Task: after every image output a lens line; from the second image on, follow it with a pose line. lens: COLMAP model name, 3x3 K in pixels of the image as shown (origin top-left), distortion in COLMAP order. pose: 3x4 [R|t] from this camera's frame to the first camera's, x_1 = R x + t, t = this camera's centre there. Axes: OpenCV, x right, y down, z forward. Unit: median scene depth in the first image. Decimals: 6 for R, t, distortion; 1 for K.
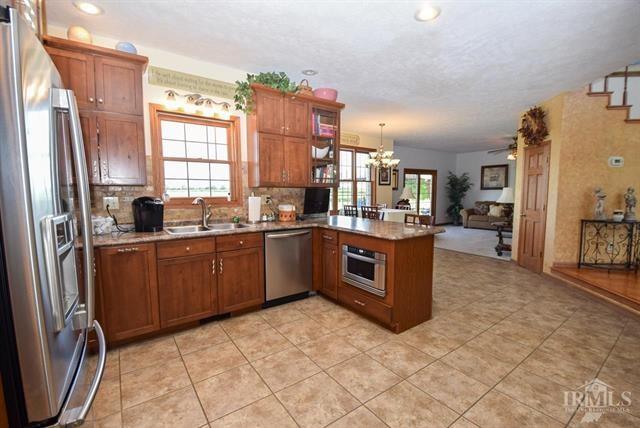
lens RADIAL K [[284.9, 0, 317.0], [0, 284.9, 215.7], [0, 0, 1]] dist [0.003062, -0.006621]
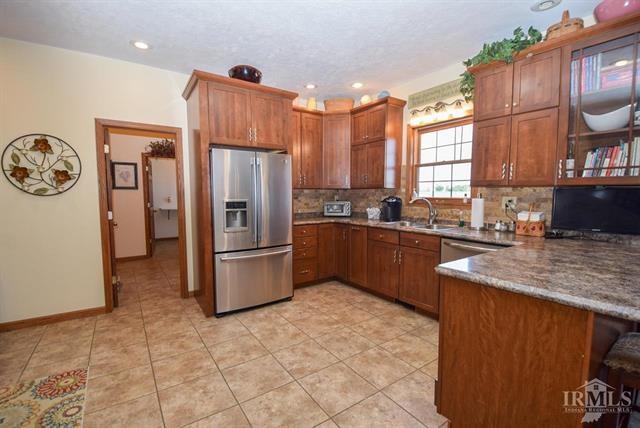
lens RADIAL K [[284.9, 0, 315.6], [0, 284.9, 216.6], [0, 0, 1]] dist [0.003062, -0.006621]
pose [[-0.022985, 0.083012, -0.996283, 0.737716], [-0.091549, 0.992185, 0.084783, -0.048031], [0.995535, 0.093158, -0.015205, 0.624573]]
